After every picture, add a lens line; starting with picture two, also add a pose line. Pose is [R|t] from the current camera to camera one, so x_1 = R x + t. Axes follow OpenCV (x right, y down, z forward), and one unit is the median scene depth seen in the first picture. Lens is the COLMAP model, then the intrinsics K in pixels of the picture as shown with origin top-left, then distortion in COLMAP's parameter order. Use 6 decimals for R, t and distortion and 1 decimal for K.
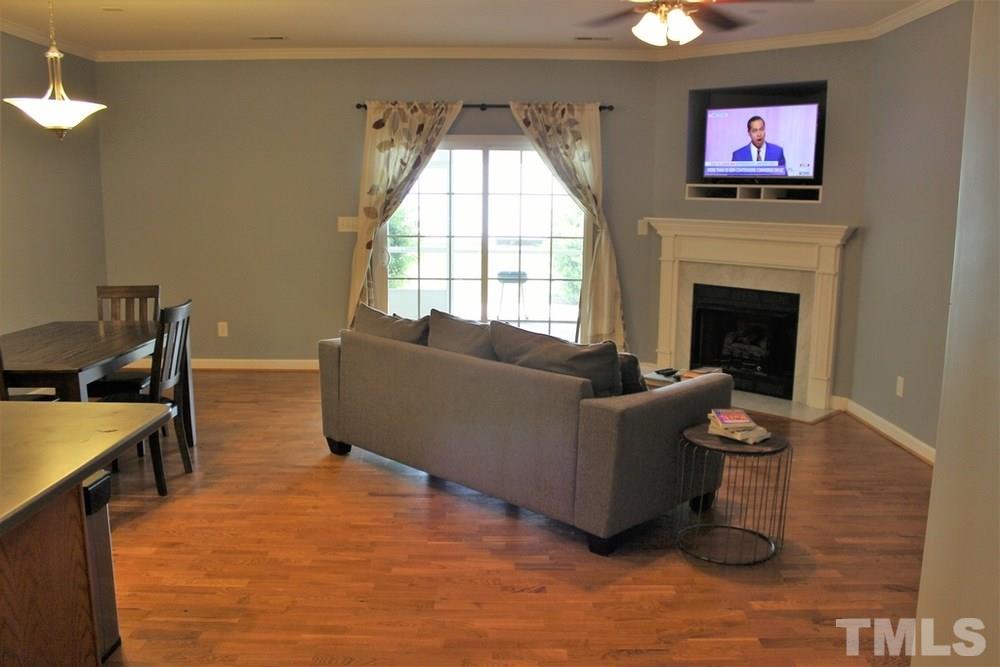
lens RADIAL K [[838.5, 0, 503.9], [0, 838.5, 330.3], [0, 0, 1]] dist [-0.149233, 0.133892]
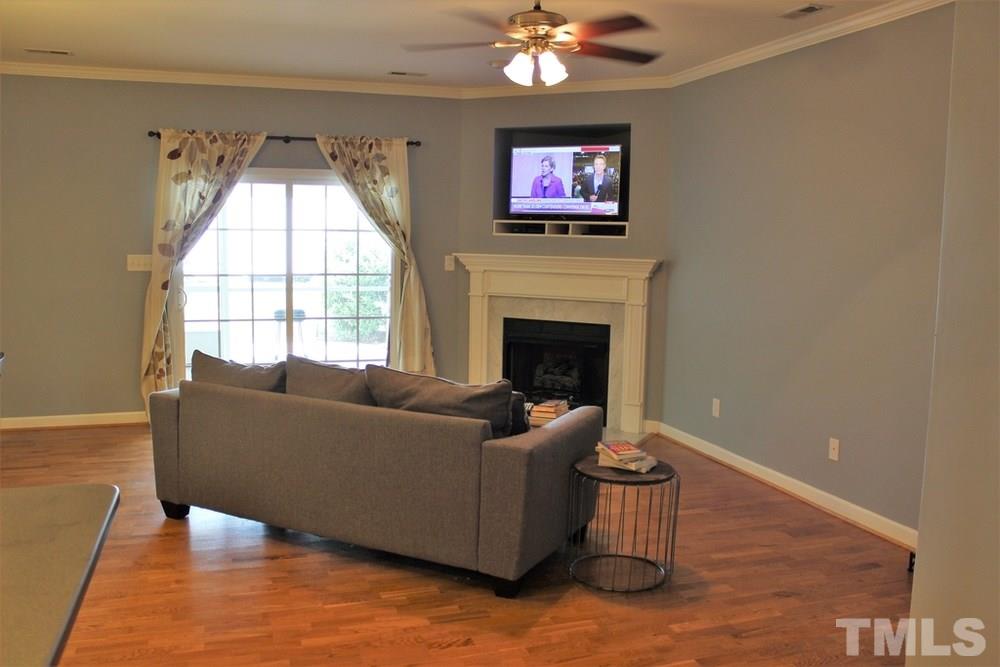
lens RADIAL K [[838.5, 0, 498.4], [0, 838.5, 332.1], [0, 0, 1]] dist [-0.149233, 0.133892]
pose [[0.949076, -0.030561, 0.313563, -0.102191], [0.042341, 0.998628, -0.030826, -0.007460], [-0.312190, 0.042532, 0.949067, 0.031298]]
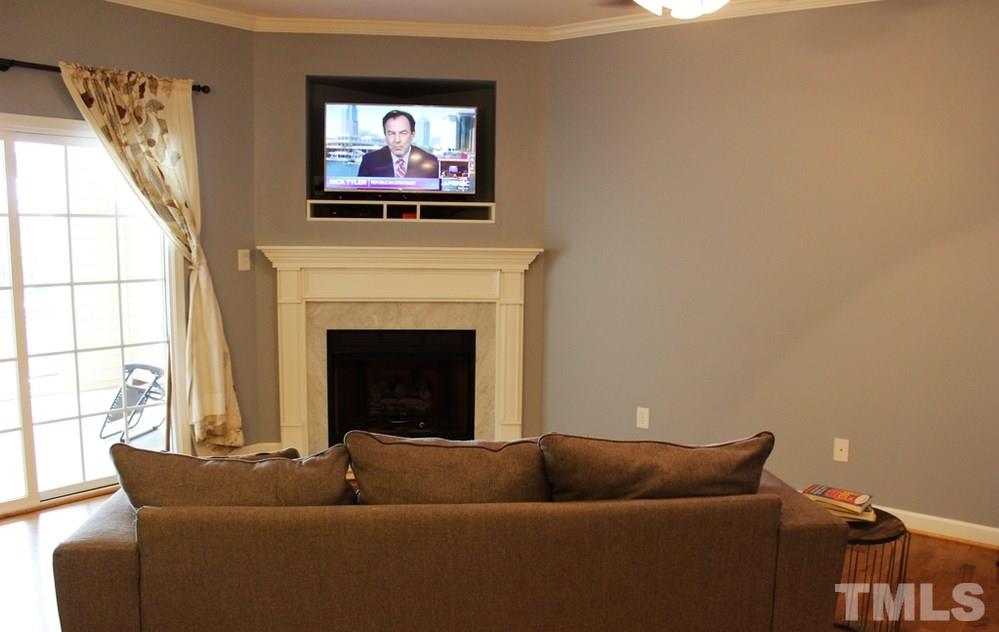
lens RADIAL K [[859.0, 0, 499.9], [0, 859.0, 353.3], [0, 0, 1]] dist [-0.123464, 0.095388]
pose [[0.630042, -0.116575, 0.767761, -0.286899], [0.116842, 0.991644, 0.054686, -0.060911], [-0.767721, 0.055253, 0.638398, 0.384355]]
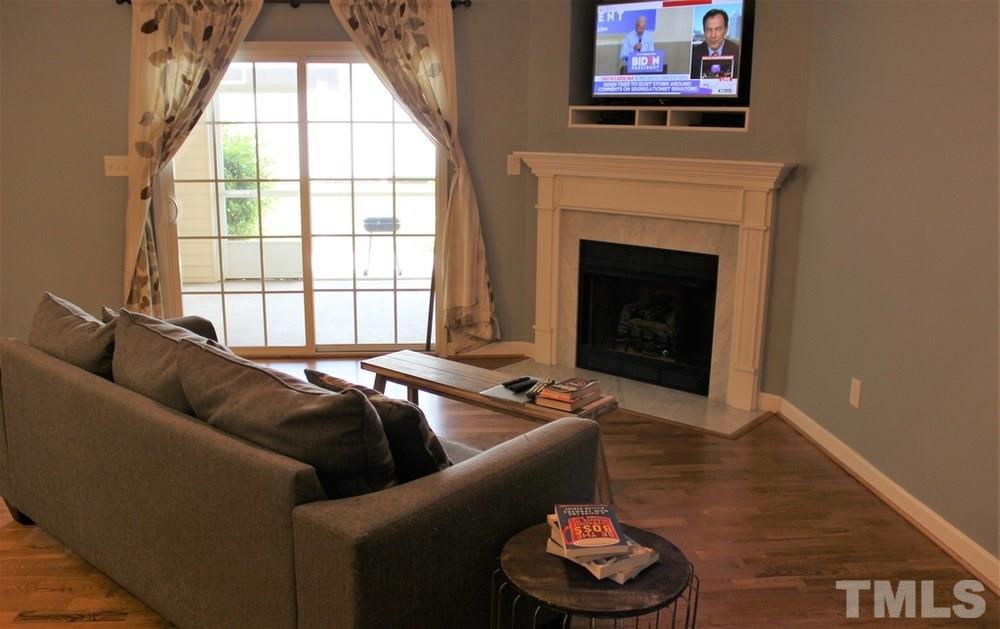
lens RADIAL K [[859.9, 0, 491.0], [0, 859.9, 328.8], [0, 0, 1]] dist [-0.123464, 0.095388]
pose [[0.996753, -0.019961, 0.078008, 0.087490], [0.013977, 0.996970, 0.076518, -0.037043], [-0.079299, -0.075179, 0.994012, 0.231938]]
